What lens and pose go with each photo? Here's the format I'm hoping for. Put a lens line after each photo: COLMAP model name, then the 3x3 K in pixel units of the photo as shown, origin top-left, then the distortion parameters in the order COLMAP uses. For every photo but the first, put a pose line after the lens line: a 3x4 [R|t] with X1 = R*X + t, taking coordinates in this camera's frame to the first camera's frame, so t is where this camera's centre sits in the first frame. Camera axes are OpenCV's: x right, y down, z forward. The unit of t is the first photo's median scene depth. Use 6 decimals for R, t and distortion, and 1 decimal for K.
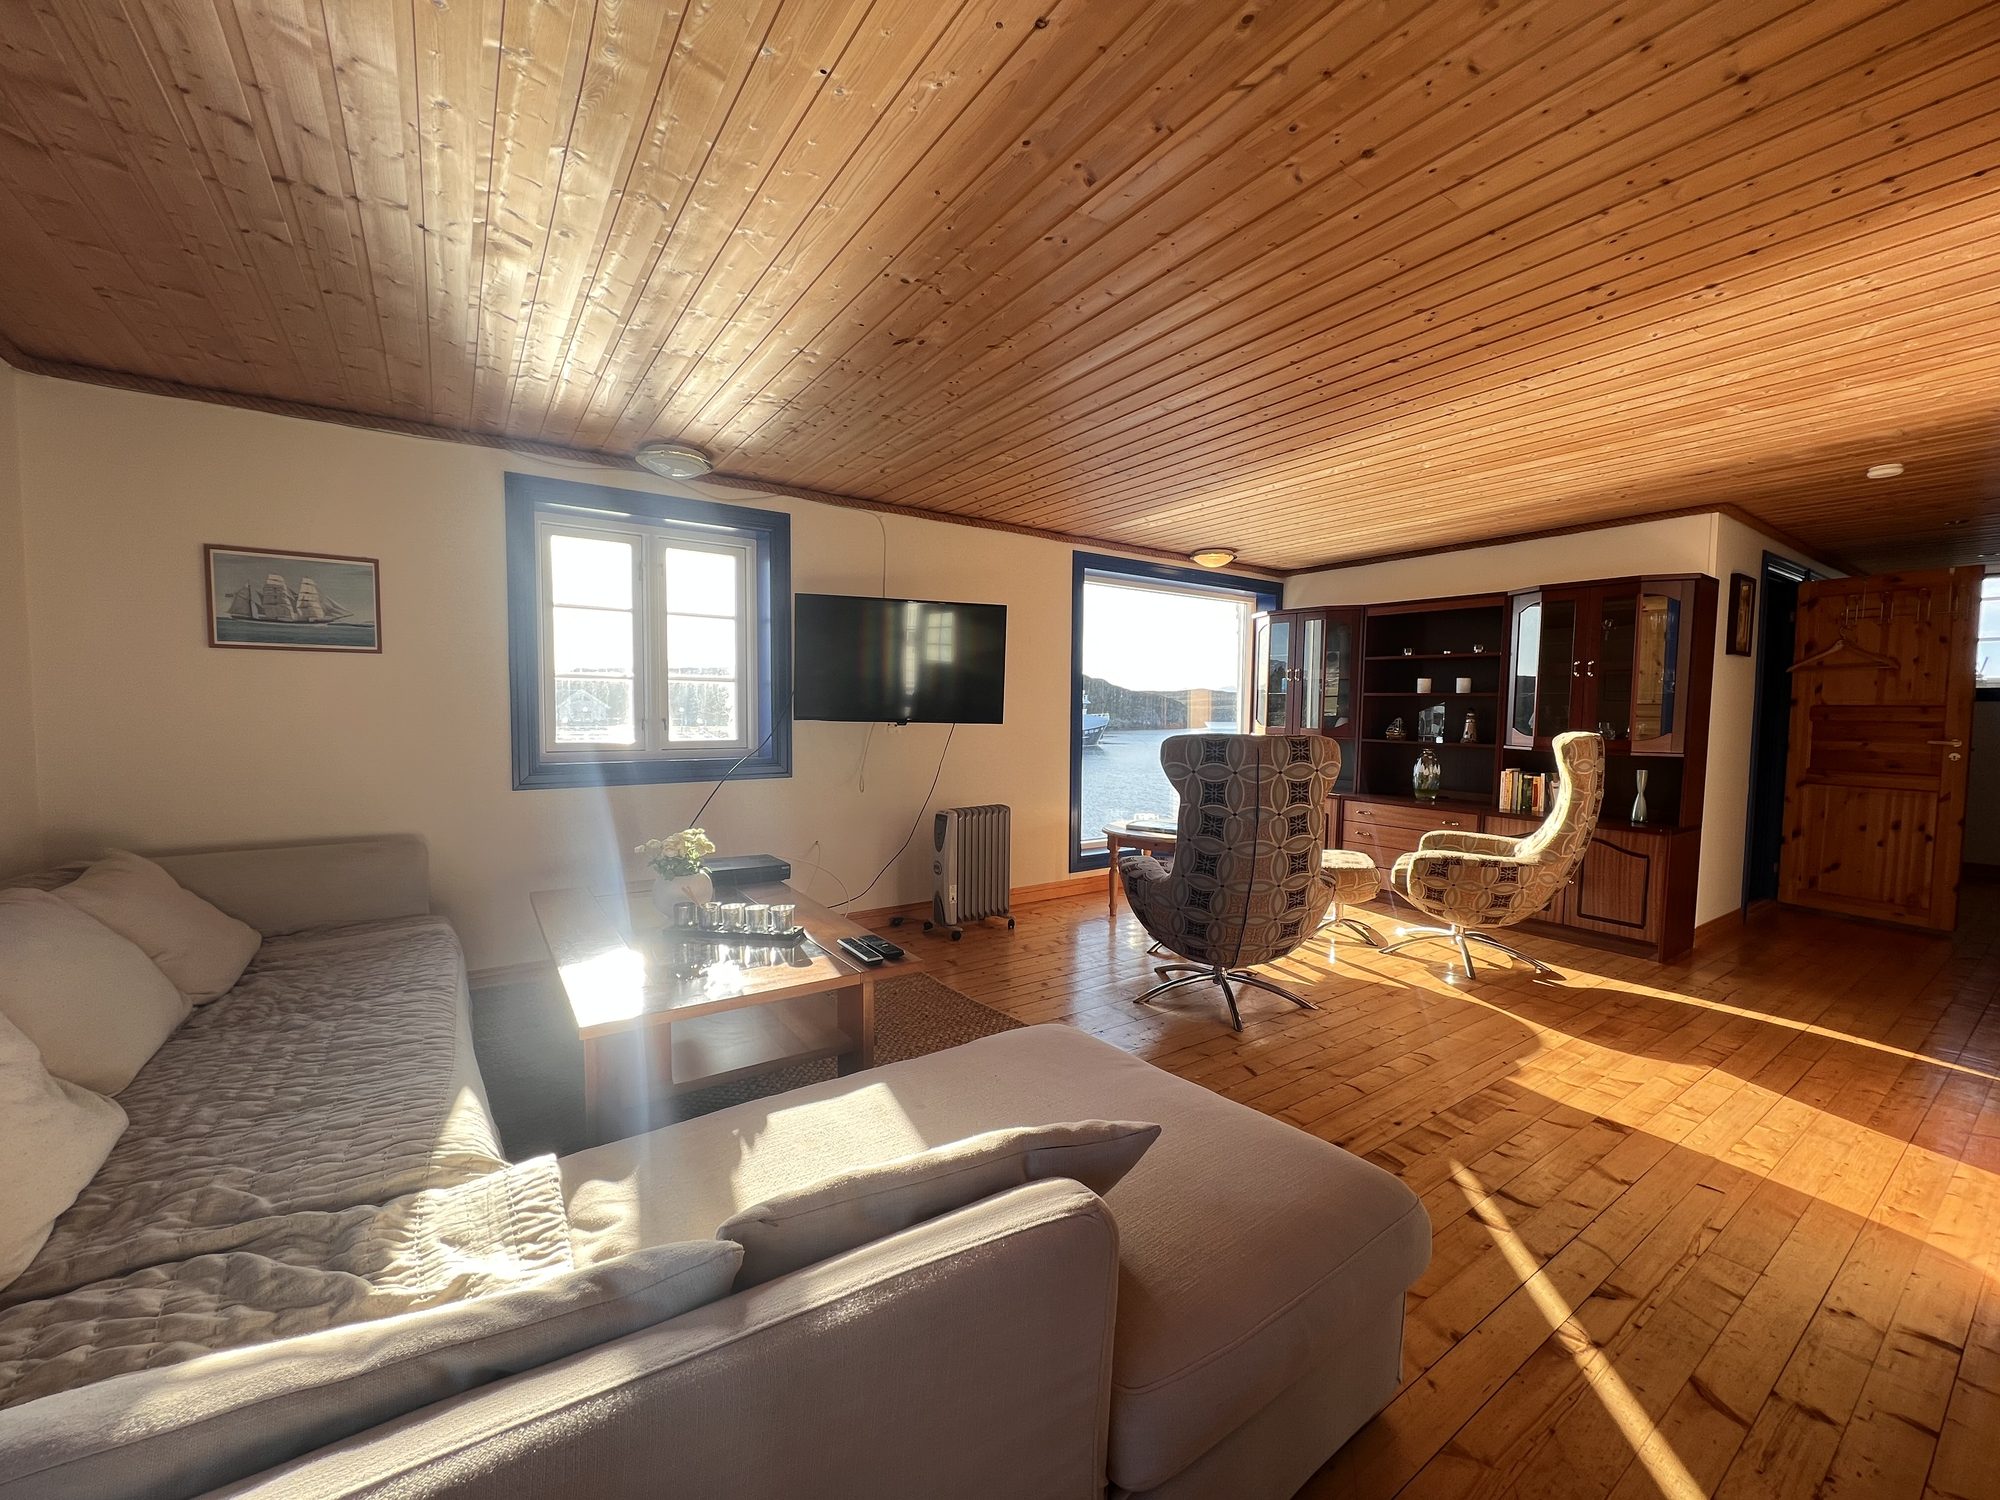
lens RADIAL K [[801.3, 0, 1000.7], [0, 801.3, 752.6], [0, 0, 1]] dist [-0.001457, 0.000435]
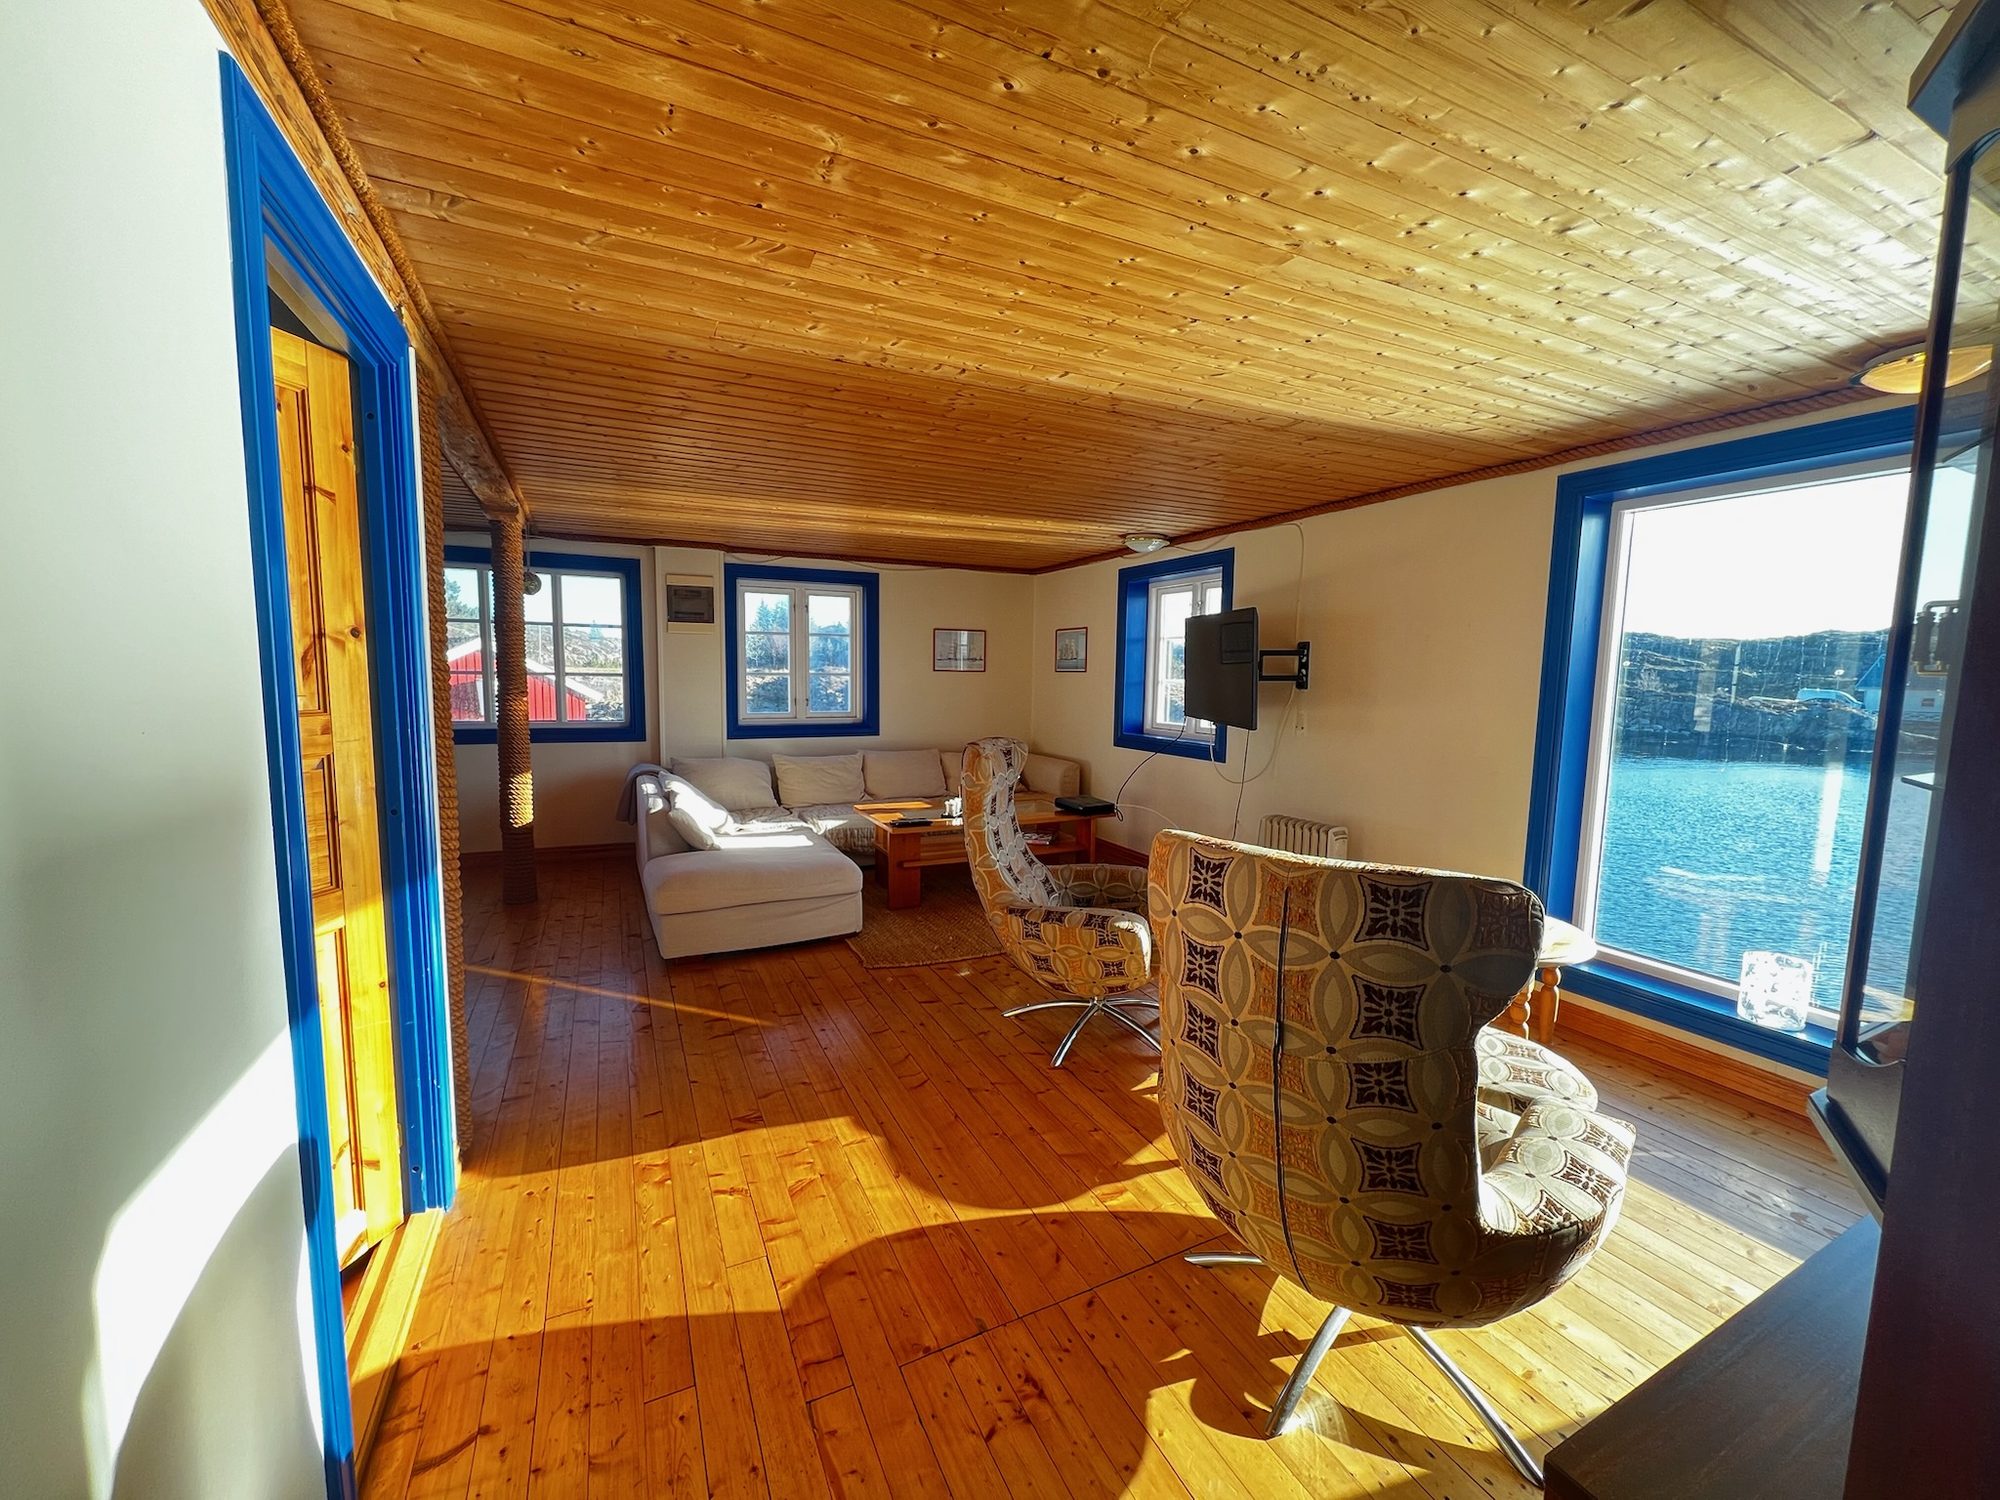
lens RADIAL K [[799.4, 0, 999.2], [0, 799.4, 753.5], [0, 0, 1]] dist [-0.000624, 0.000179]
pose [[-0.156745, 0.091041, -0.983434, 1.056433], [-0.070038, 0.992211, 0.103016, -0.090998], [0.985153, 0.085025, -0.149148, 0.892795]]
